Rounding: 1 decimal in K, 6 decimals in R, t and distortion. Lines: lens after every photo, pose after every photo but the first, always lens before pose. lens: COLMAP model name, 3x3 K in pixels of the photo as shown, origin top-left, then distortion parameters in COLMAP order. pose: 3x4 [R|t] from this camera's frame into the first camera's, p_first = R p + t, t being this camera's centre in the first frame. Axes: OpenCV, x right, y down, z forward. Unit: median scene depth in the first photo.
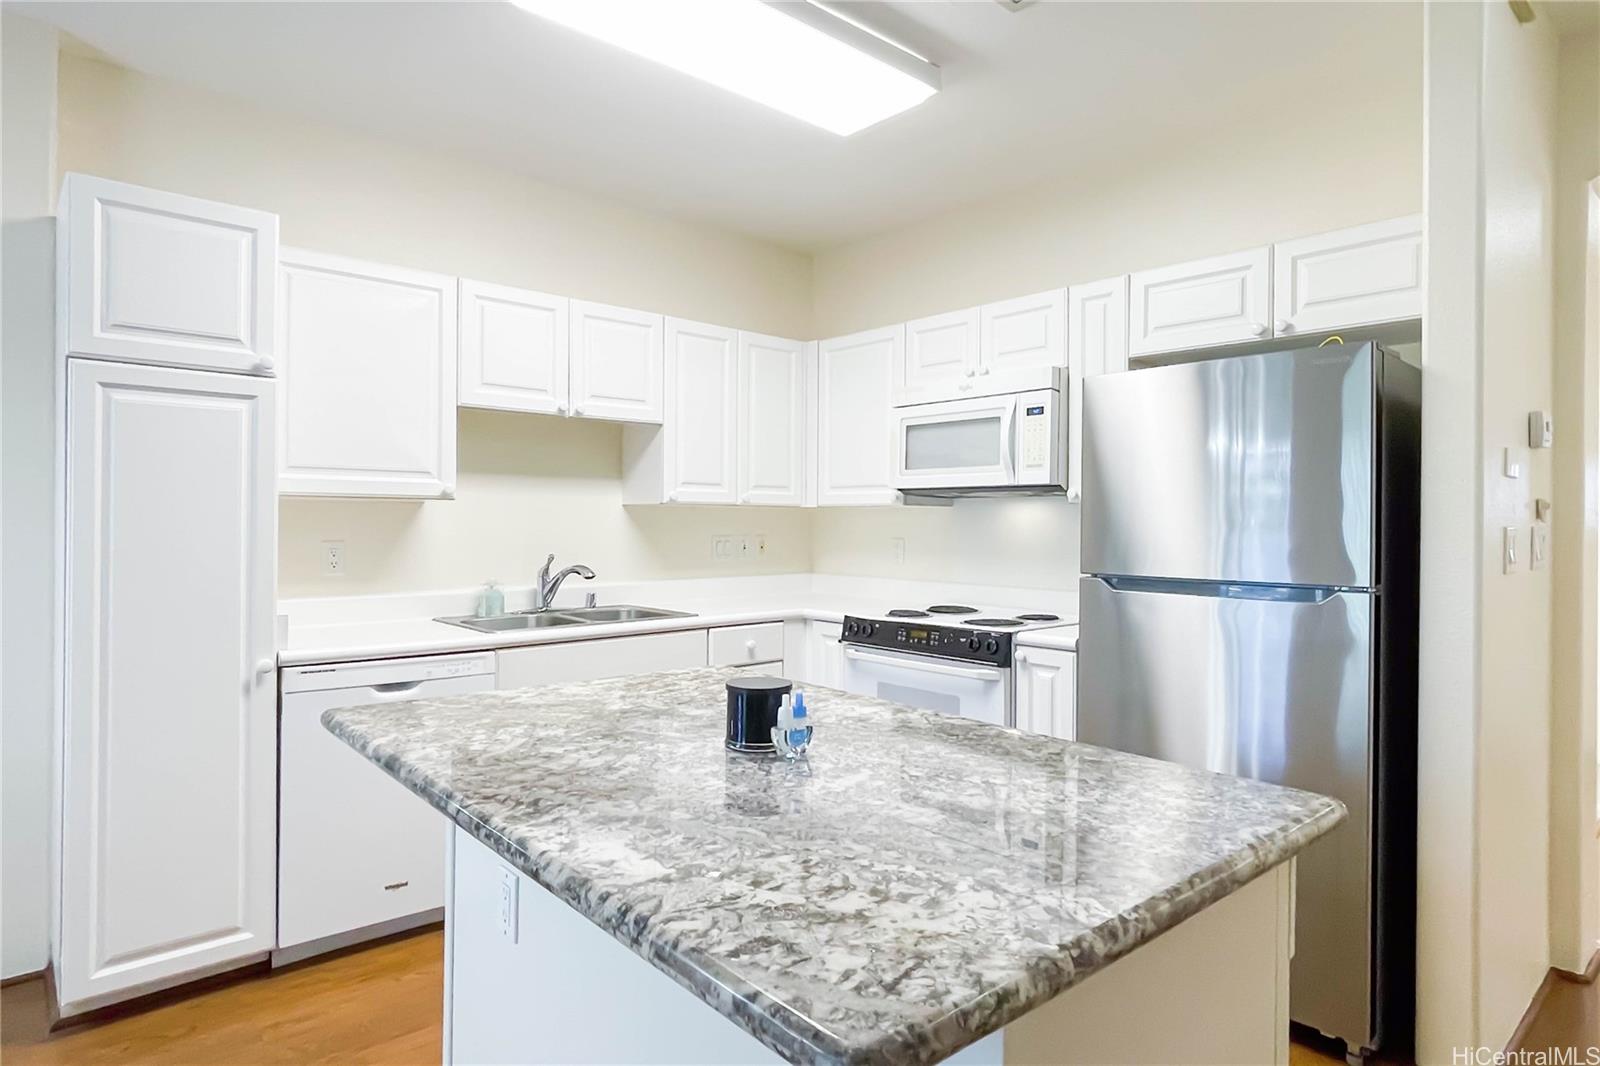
lens RADIAL K [[885.9, 0, 795.4], [0, 885.9, 527.2], [0, 0, 1]] dist [-0.012674, -0.000478]
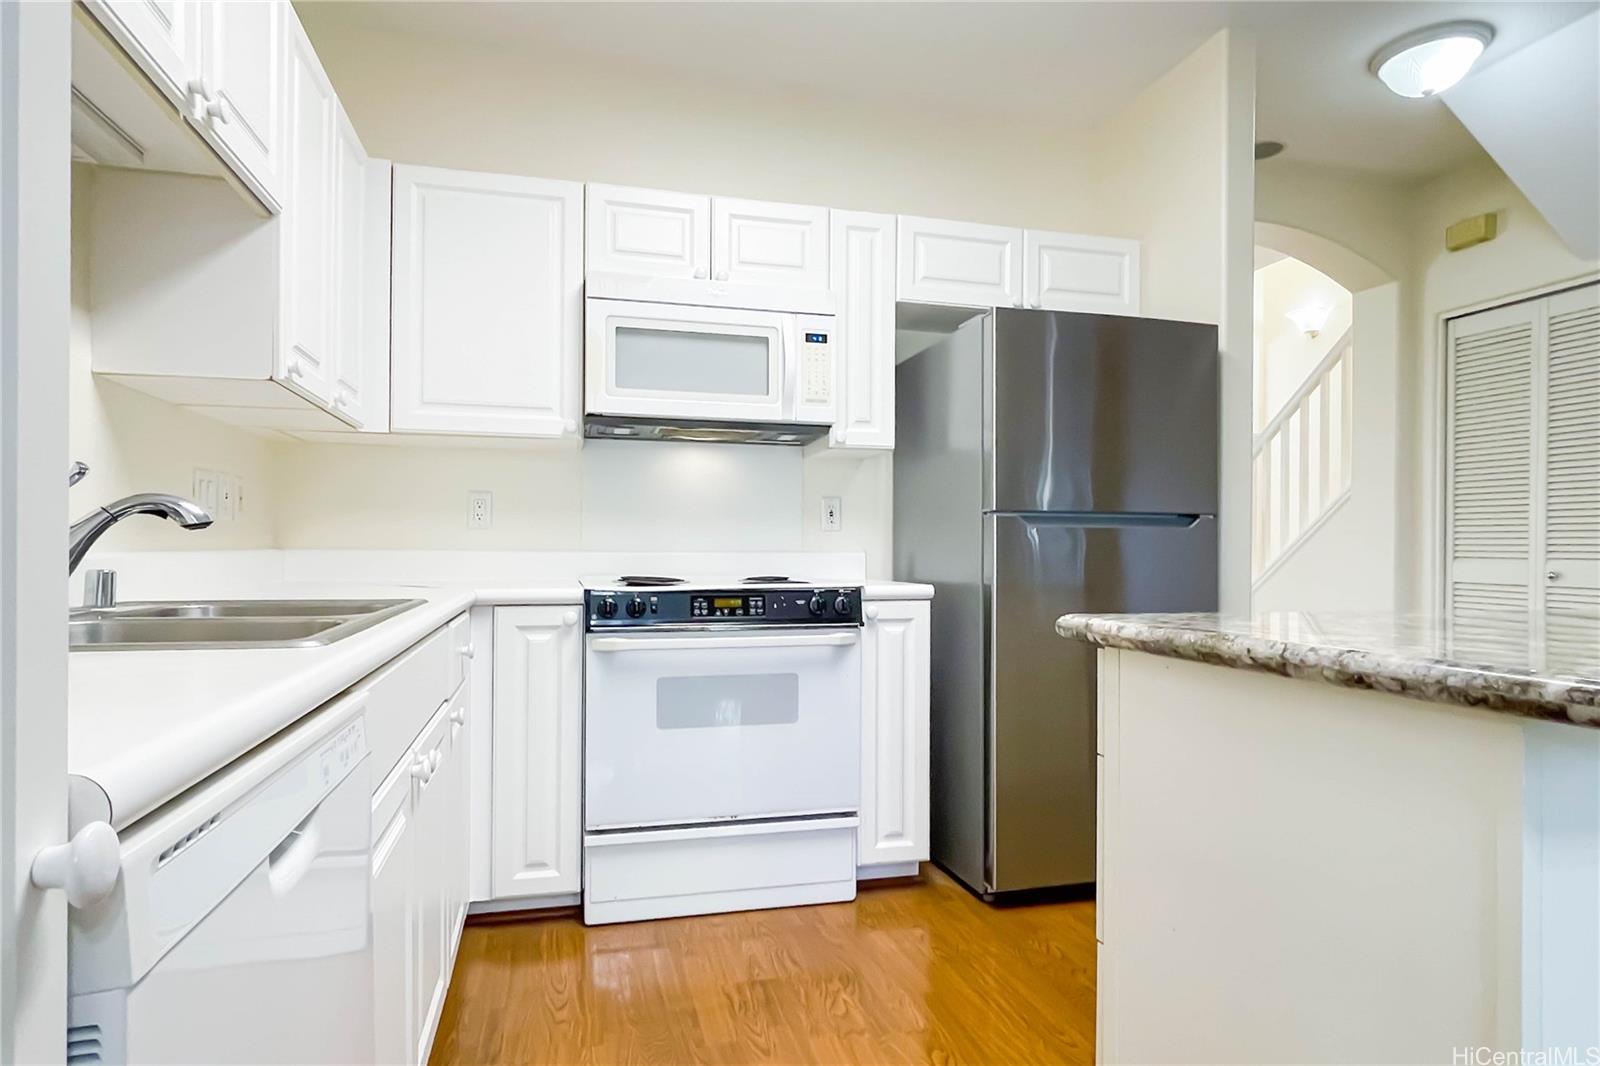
lens RADIAL K [[885.9, 0, 799.1], [0, 885.9, 547.1], [0, 0, 1]] dist [-0.012674, -0.000478]
pose [[0.442567, -0.002799, 0.896731, -0.508462], [0.002578, 0.999995, 0.001849, 0.071626], [-0.896732, 0.001493, 0.442572, 0.609758]]
